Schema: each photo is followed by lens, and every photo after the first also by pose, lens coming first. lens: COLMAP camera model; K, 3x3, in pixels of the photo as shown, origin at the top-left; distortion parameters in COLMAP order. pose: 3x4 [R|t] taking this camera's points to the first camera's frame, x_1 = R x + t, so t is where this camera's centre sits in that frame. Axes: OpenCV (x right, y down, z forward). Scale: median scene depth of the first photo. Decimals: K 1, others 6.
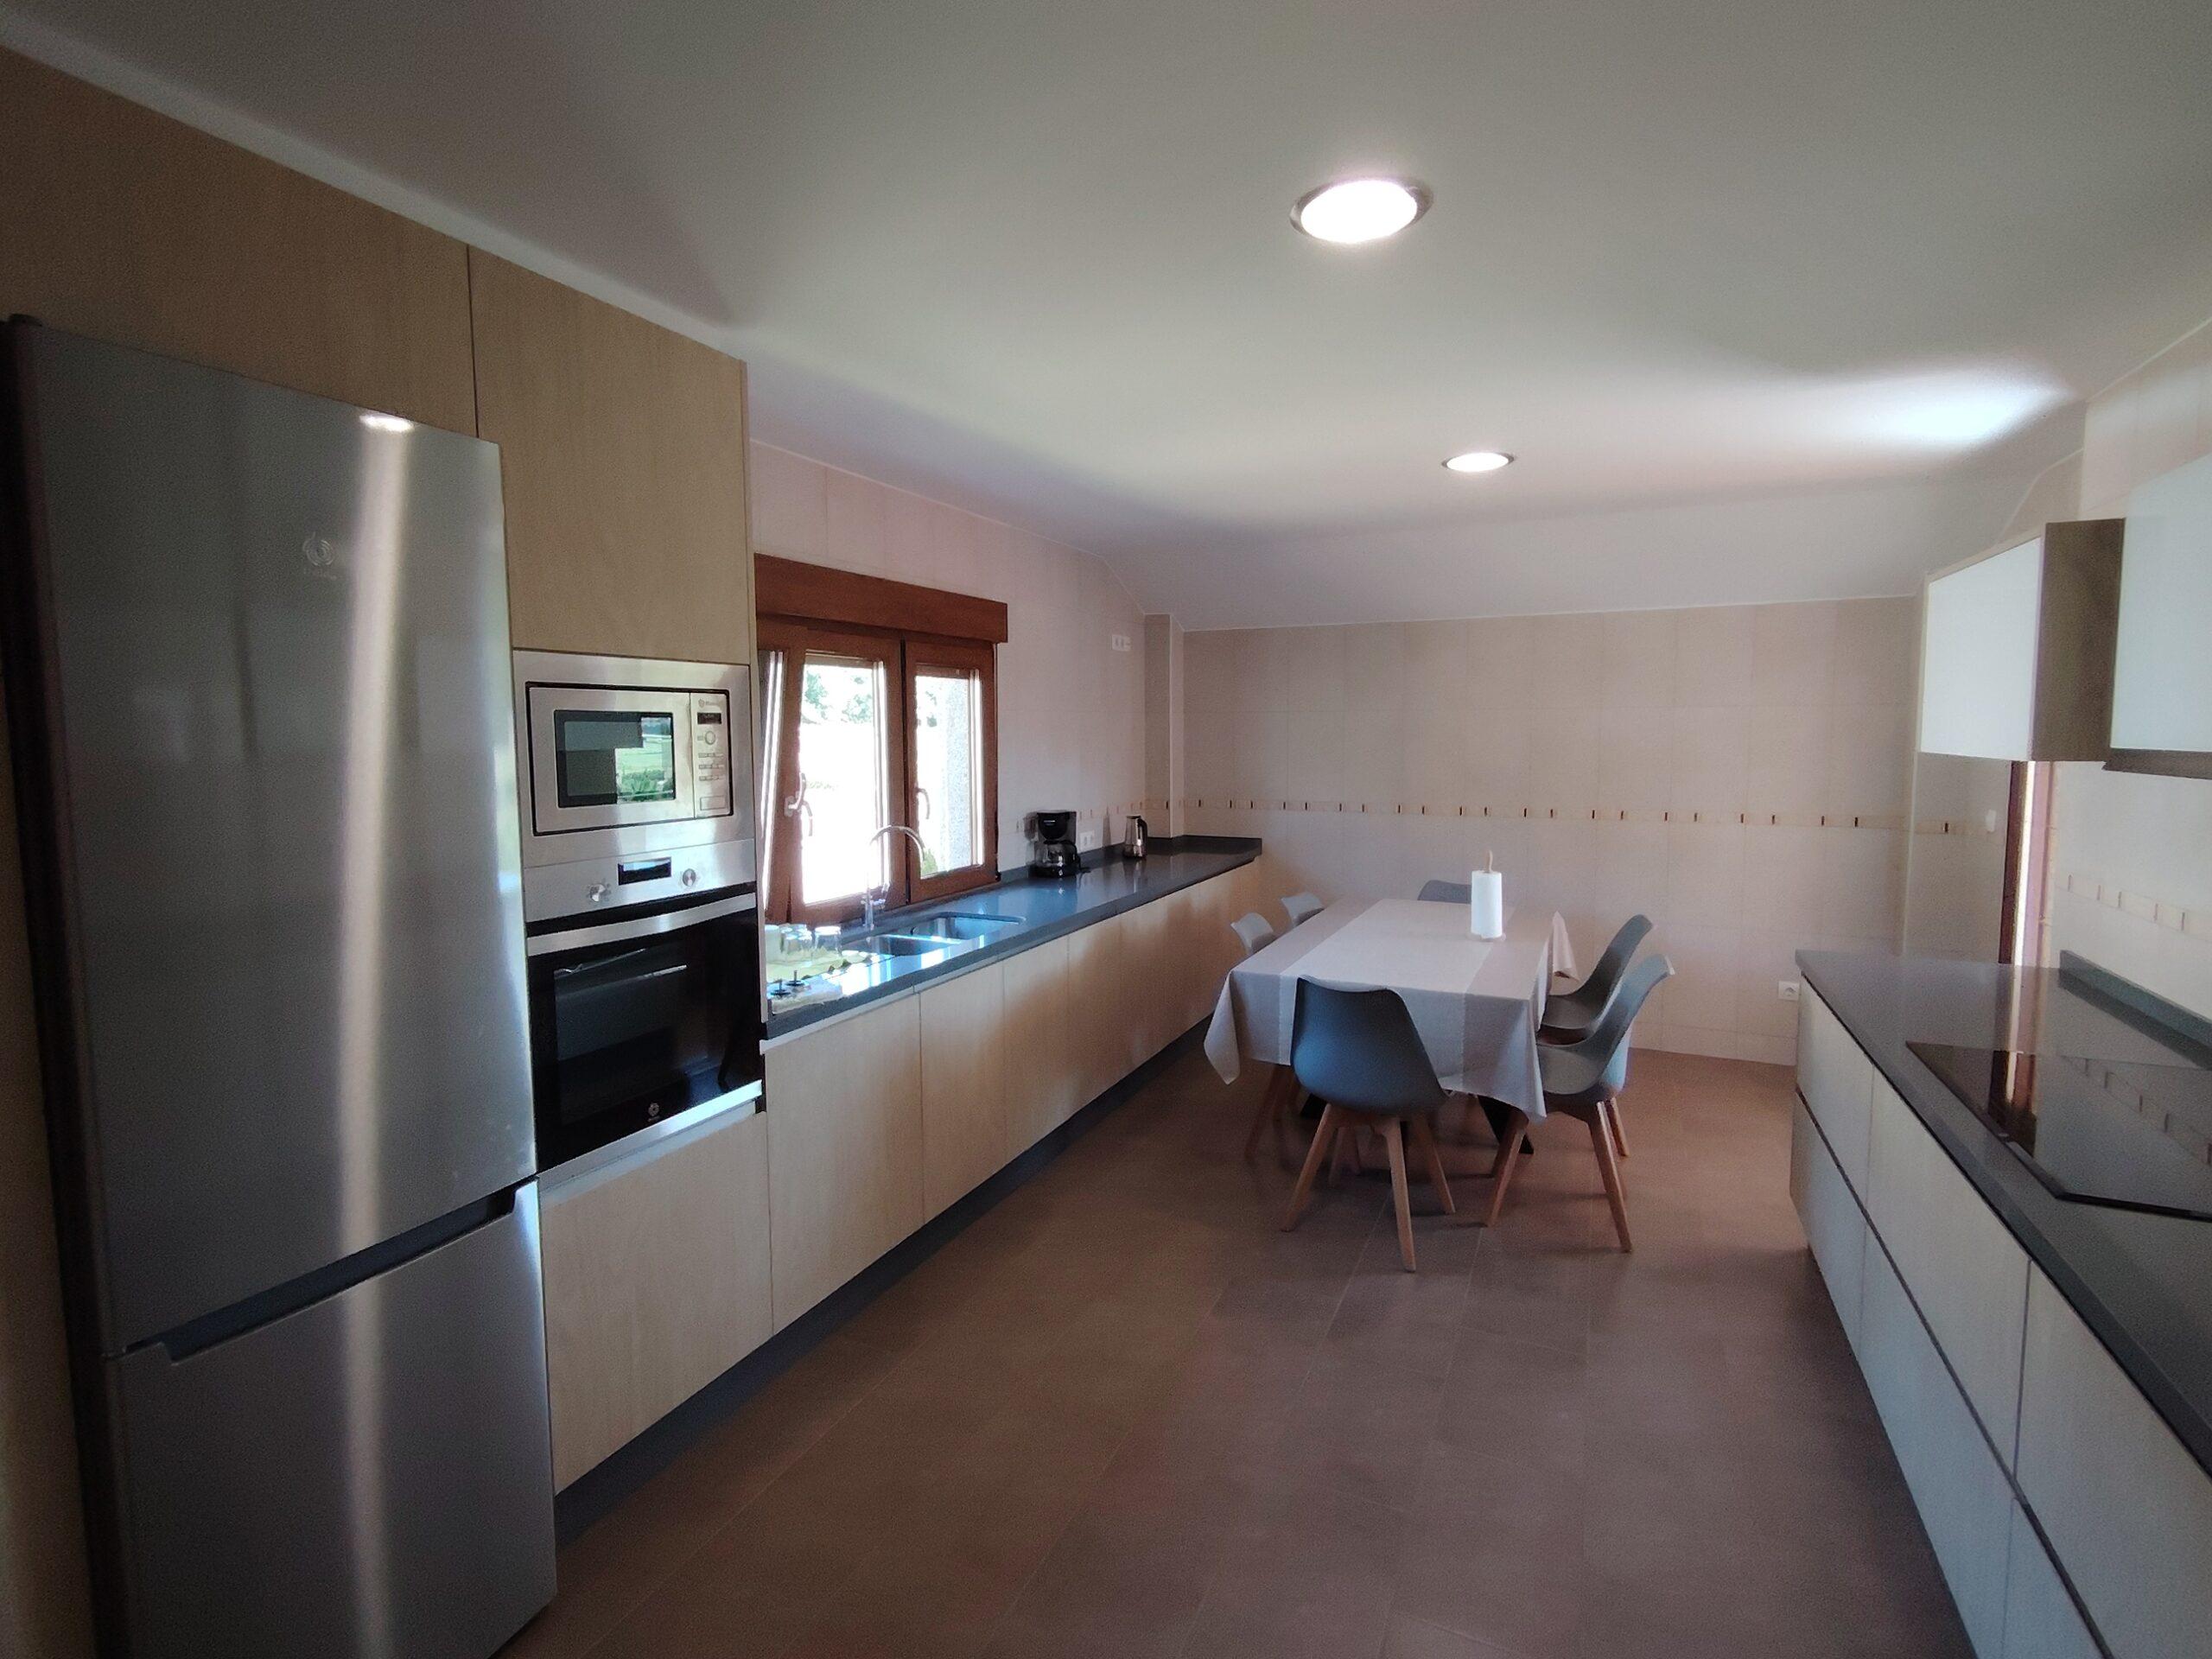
lens RADIAL K [[1059.2, 0, 1107.0], [0, 1059.2, 815.9], [0, 0, 1]] dist [0.001709, -0.000029]
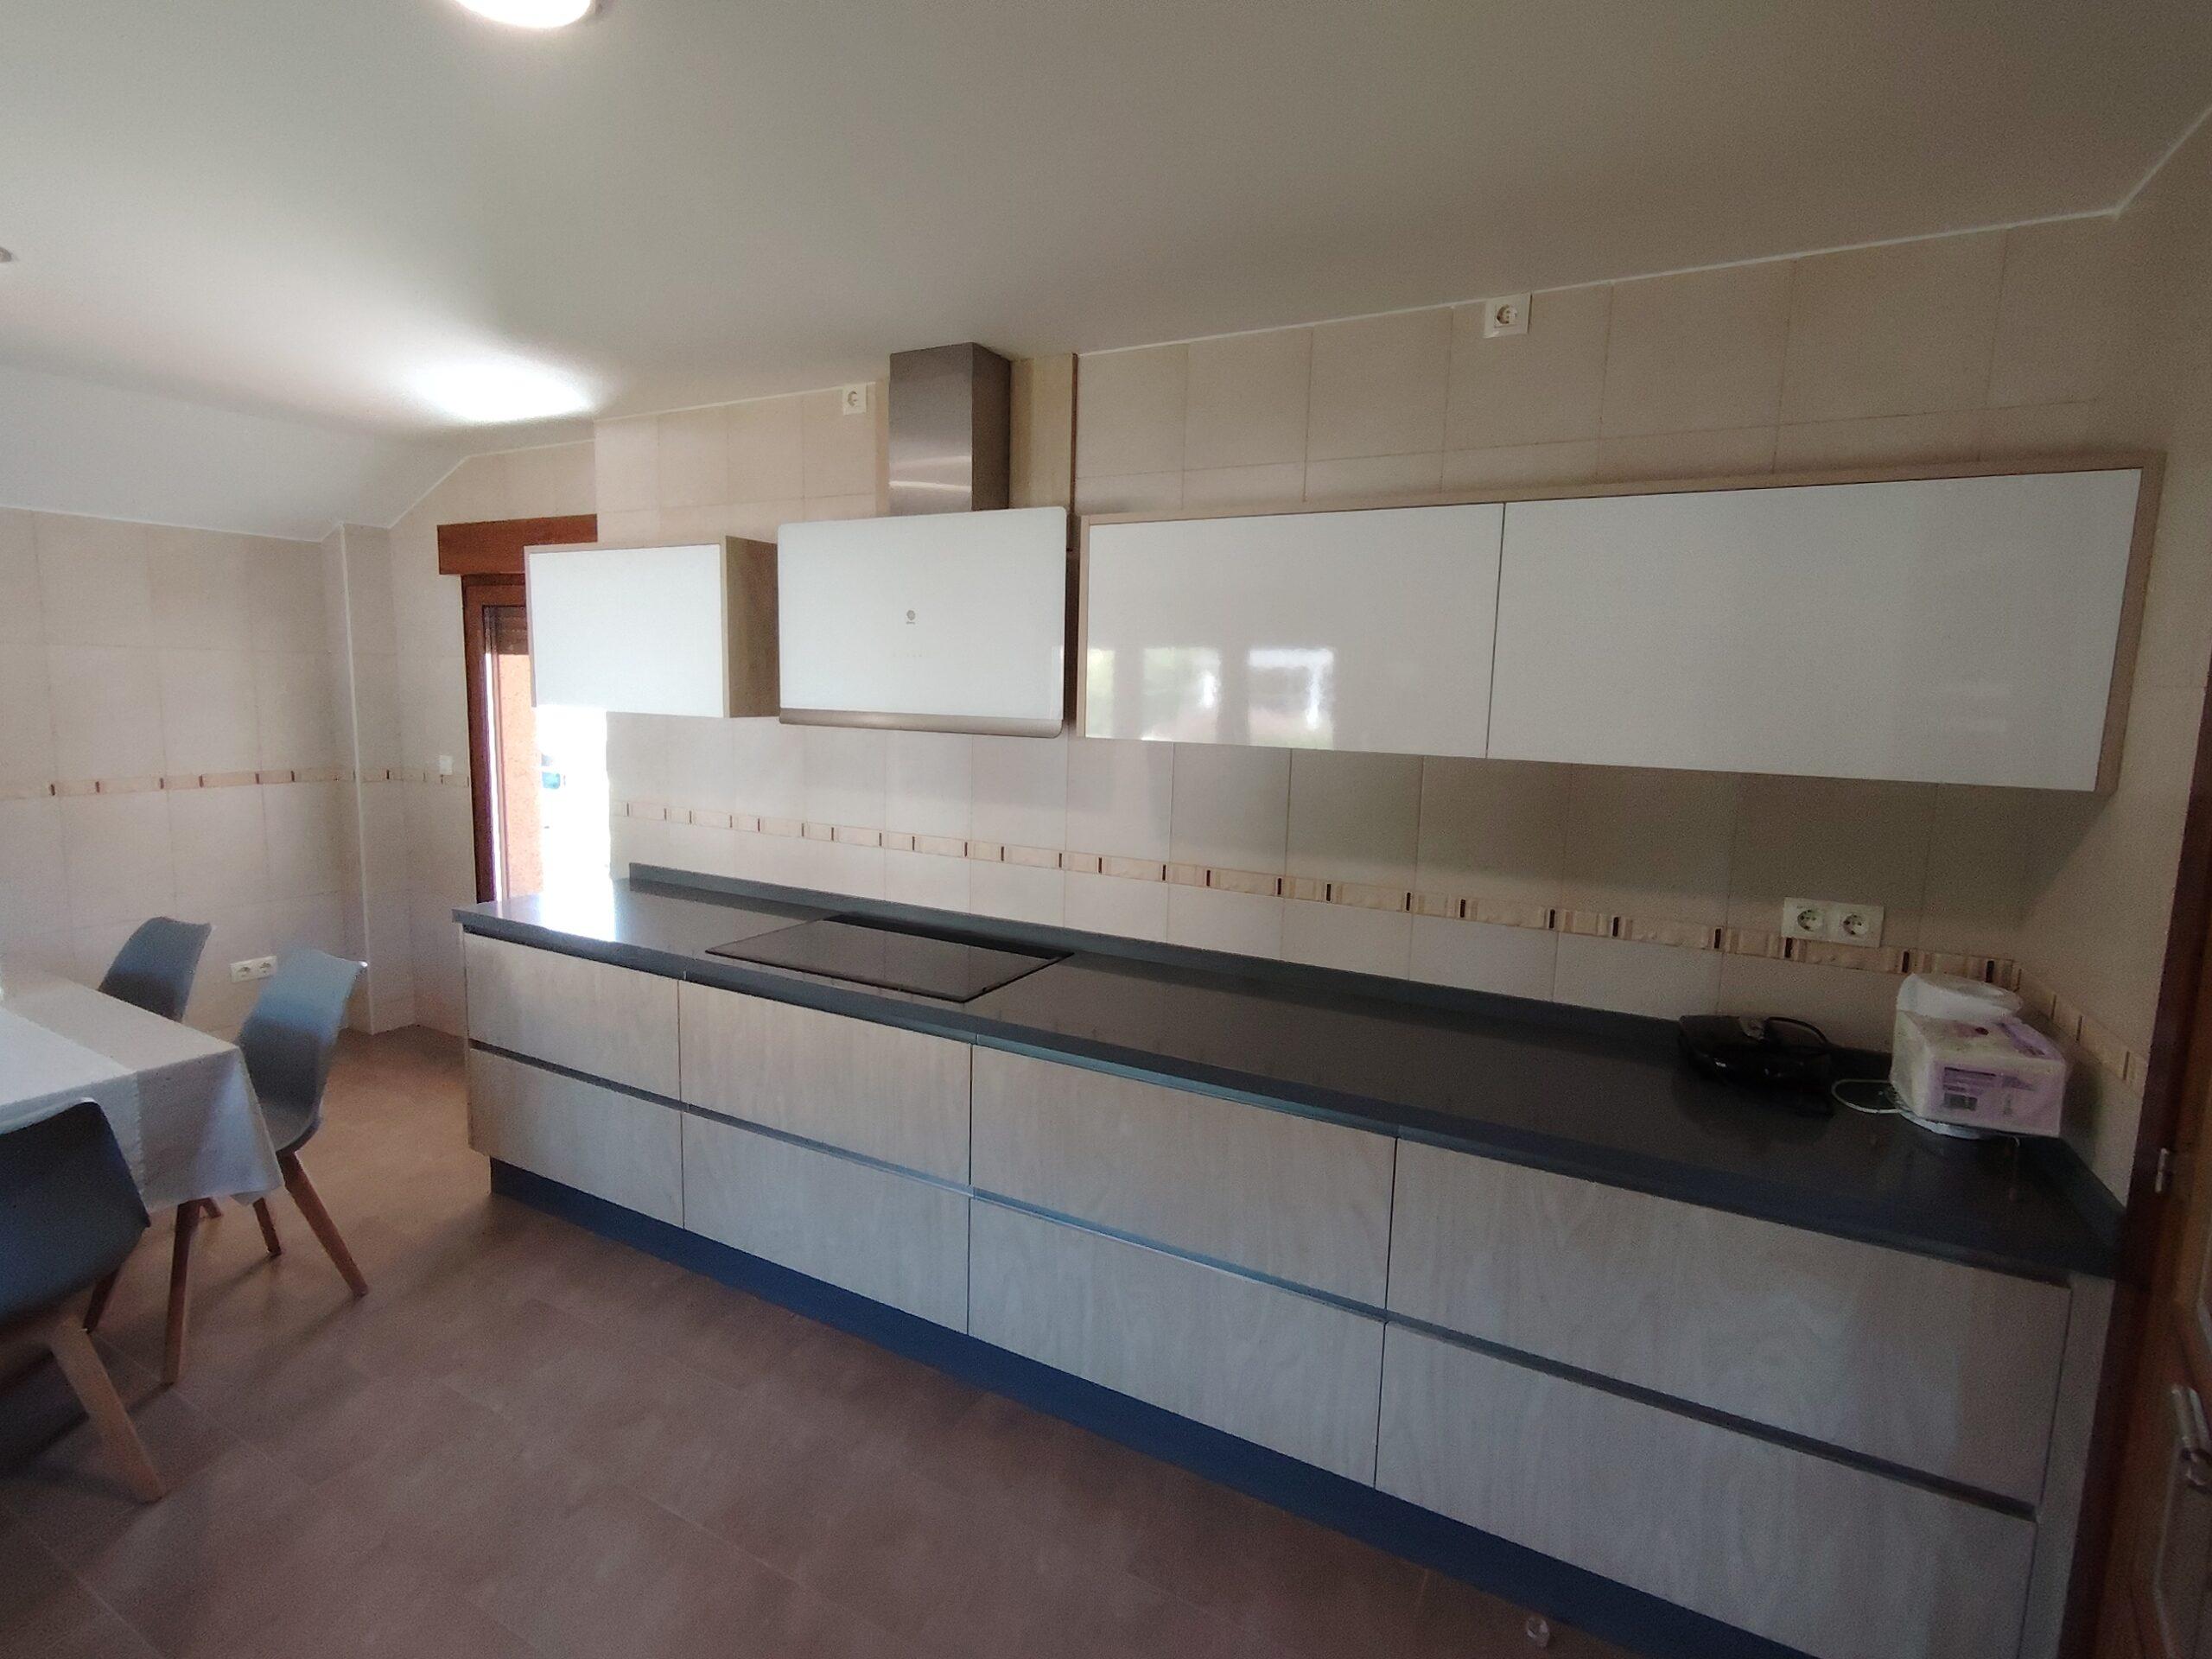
lens RADIAL K [[1059.2, 0, 1107.0], [0, 1059.2, 815.9], [0, 0, 1]] dist [0.001709, -0.000029]
pose [[0.050807, -0.120382, 0.991427, -0.312983], [0.058331, 0.991372, 0.117386, -0.043716], [-0.997004, 0.051867, 0.057390, 0.357193]]
